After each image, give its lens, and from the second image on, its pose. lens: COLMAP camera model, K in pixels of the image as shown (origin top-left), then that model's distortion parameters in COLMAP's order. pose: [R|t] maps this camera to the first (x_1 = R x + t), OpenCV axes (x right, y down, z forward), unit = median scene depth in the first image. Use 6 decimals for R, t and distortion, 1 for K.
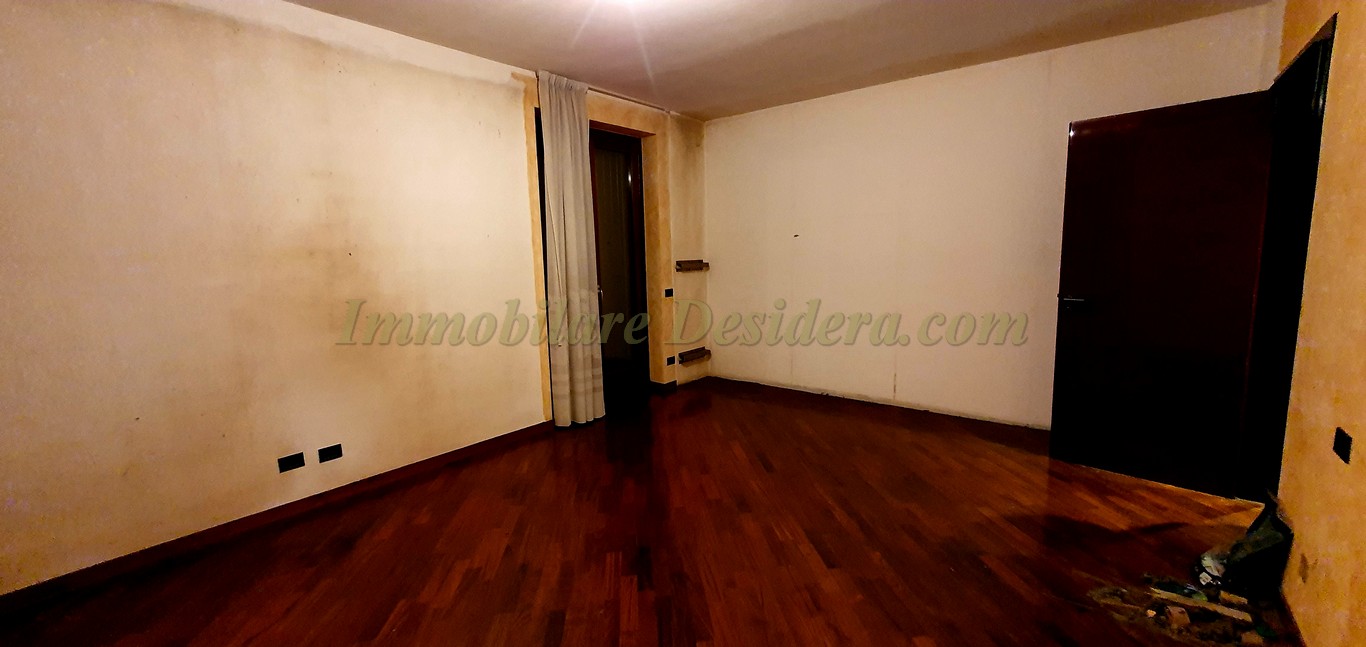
lens RADIAL K [[544.7, 0, 686.5], [0, 544.7, 319.6], [0, 0, 1]] dist [0.010168, -0.000208]
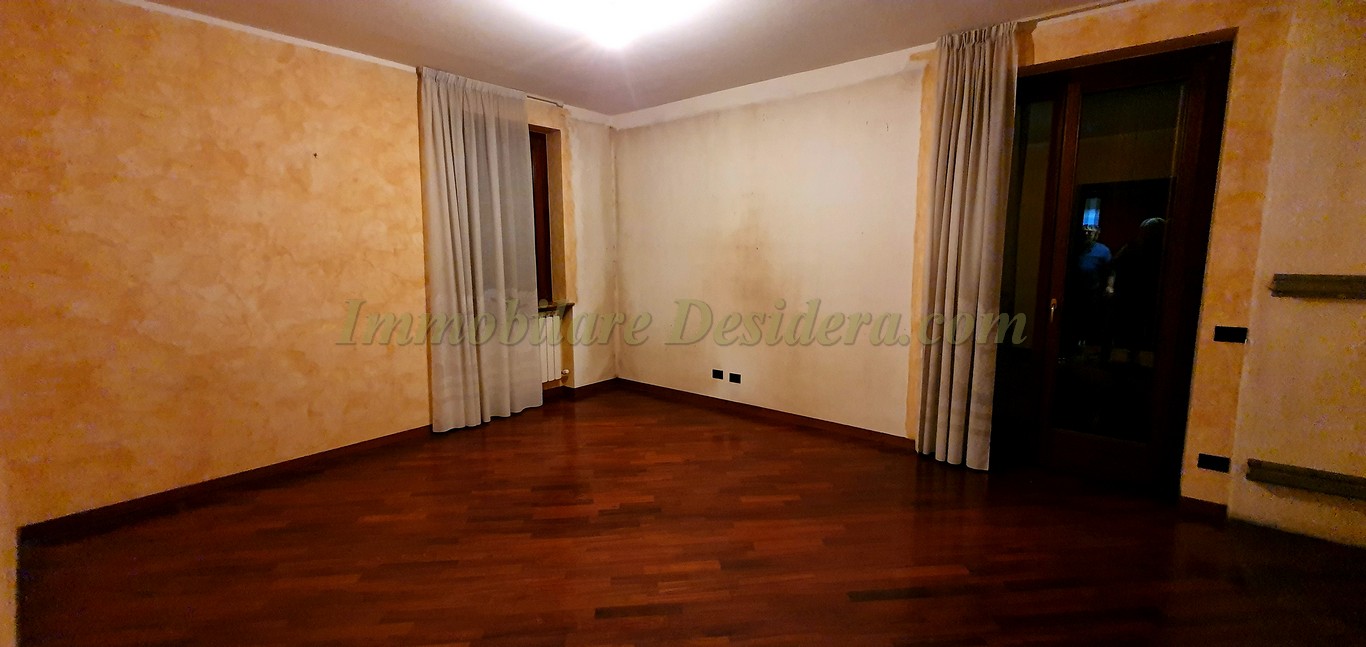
lens RADIAL K [[544.7, 0, 686.5], [0, 544.7, 319.6], [0, 0, 1]] dist [0.010168, -0.000208]
pose [[-0.009391, 0.154406, -0.987963, 0.682610], [-0.125984, 0.979951, 0.154352, -0.110549], [0.991988, 0.125917, 0.010251, 0.682879]]
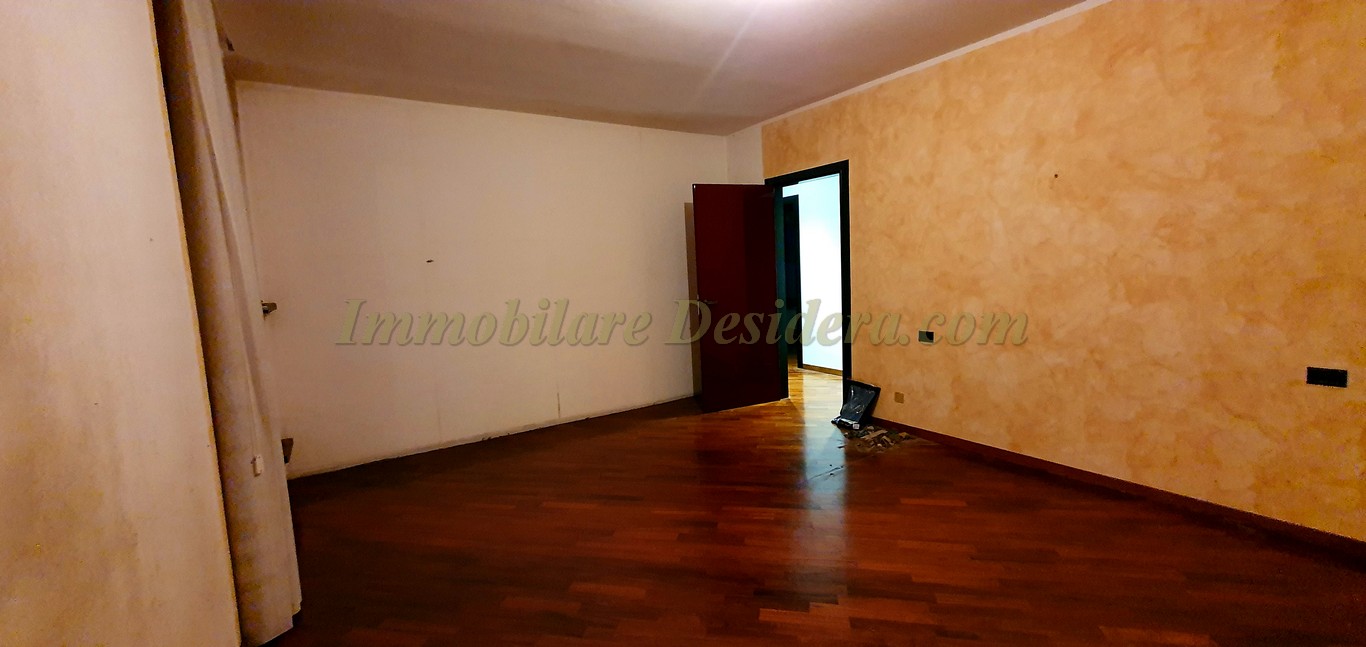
lens RADIAL K [[544.7, 0, 686.5], [0, 544.7, 319.6], [0, 0, 1]] dist [0.010168, -0.000208]
pose [[0.303730, -0.092284, 0.948278, -0.626722], [0.160894, 0.985972, 0.044419, -0.055413], [-0.939075, 0.139081, 0.314317, 0.522730]]
